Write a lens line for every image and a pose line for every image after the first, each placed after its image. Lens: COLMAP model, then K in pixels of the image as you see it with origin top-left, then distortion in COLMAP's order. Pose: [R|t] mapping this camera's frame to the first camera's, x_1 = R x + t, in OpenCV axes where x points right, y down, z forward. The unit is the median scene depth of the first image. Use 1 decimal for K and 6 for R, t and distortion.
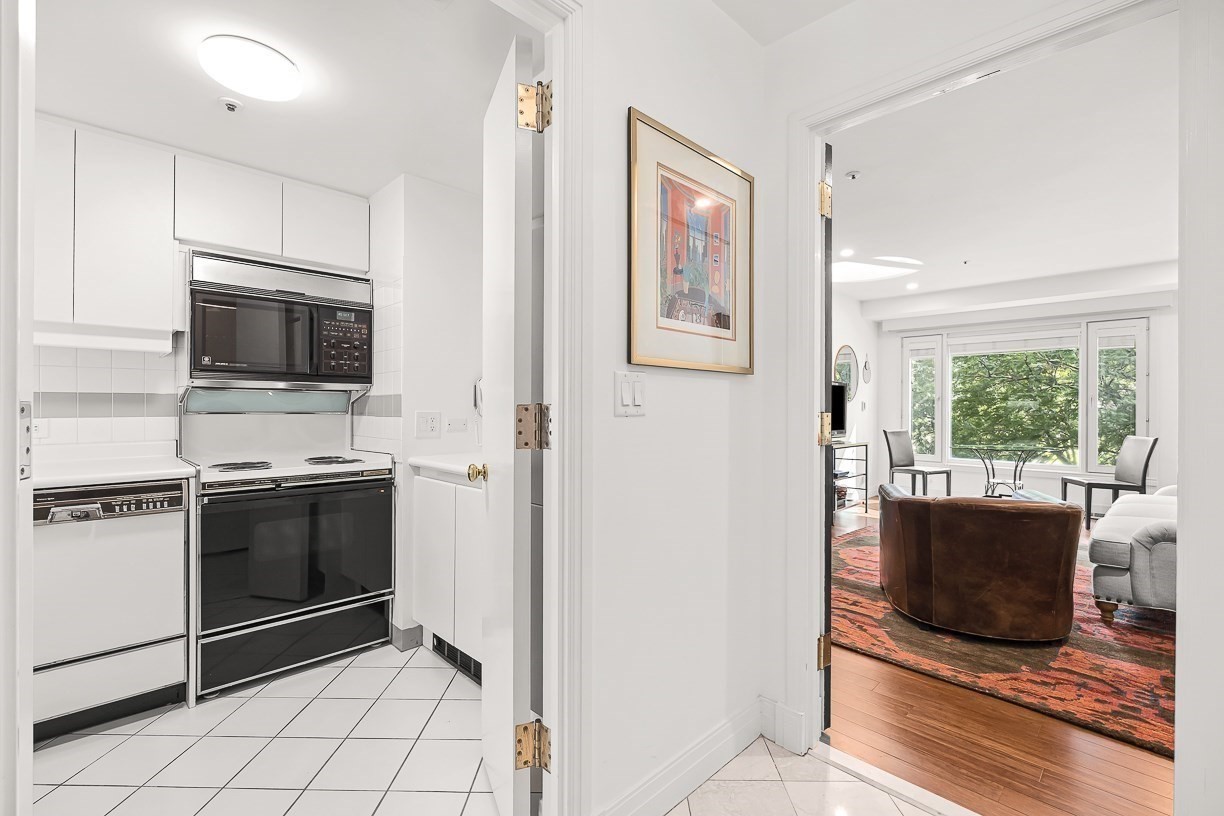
lens RADIAL K [[551.3, 0, 612.0], [0, 551.3, 408.0], [0, 0, 1]] dist [0.000056, 0.000247]
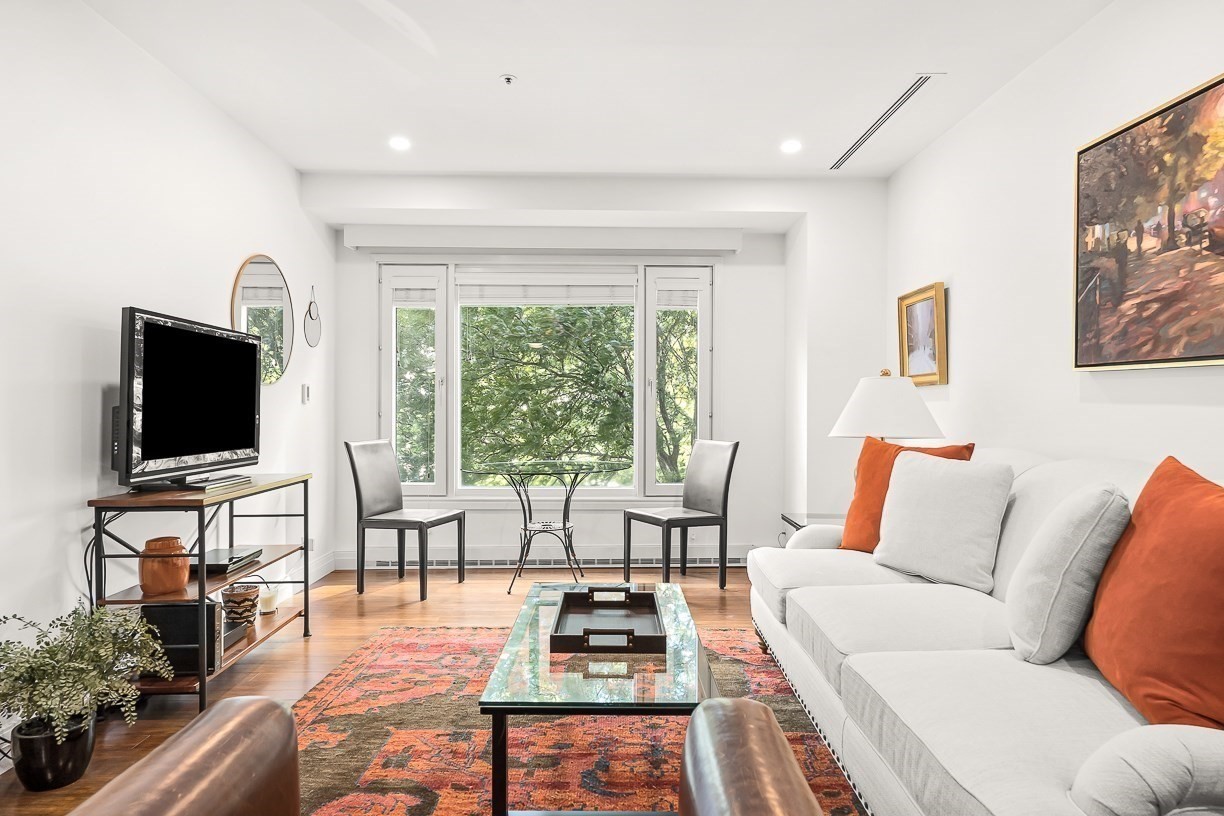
lens RADIAL K [[712.6, 0, 612.0], [0, 712.6, 408.0], [0, 0, 1]] dist [0.000603, 0.000111]
pose [[0.694756, -0.005718, 0.719223, 0.233702], [0.001035, 0.999975, 0.006949, 0.006475], [-0.719245, -0.004083, 0.694745, 0.451045]]
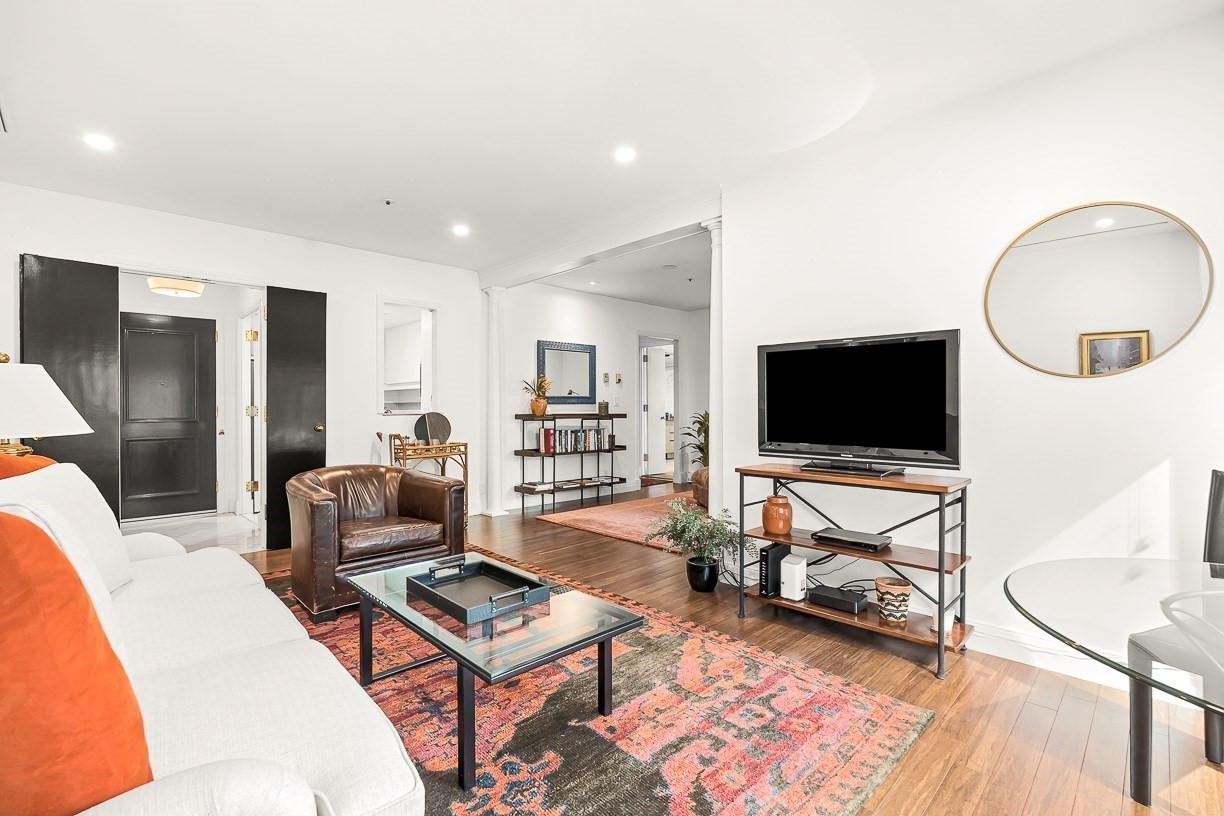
lens RADIAL K [[546.5, 0, 611.0], [0, 546.5, 410.7], [0, 0, 1]] dist [0.001558, 0.000262]
pose [[-0.005954, 0.002013, -0.999980, 0.861148], [0.001067, 0.999997, 0.002006, 0.011736], [0.999982, -0.001055, -0.005956, 0.812919]]
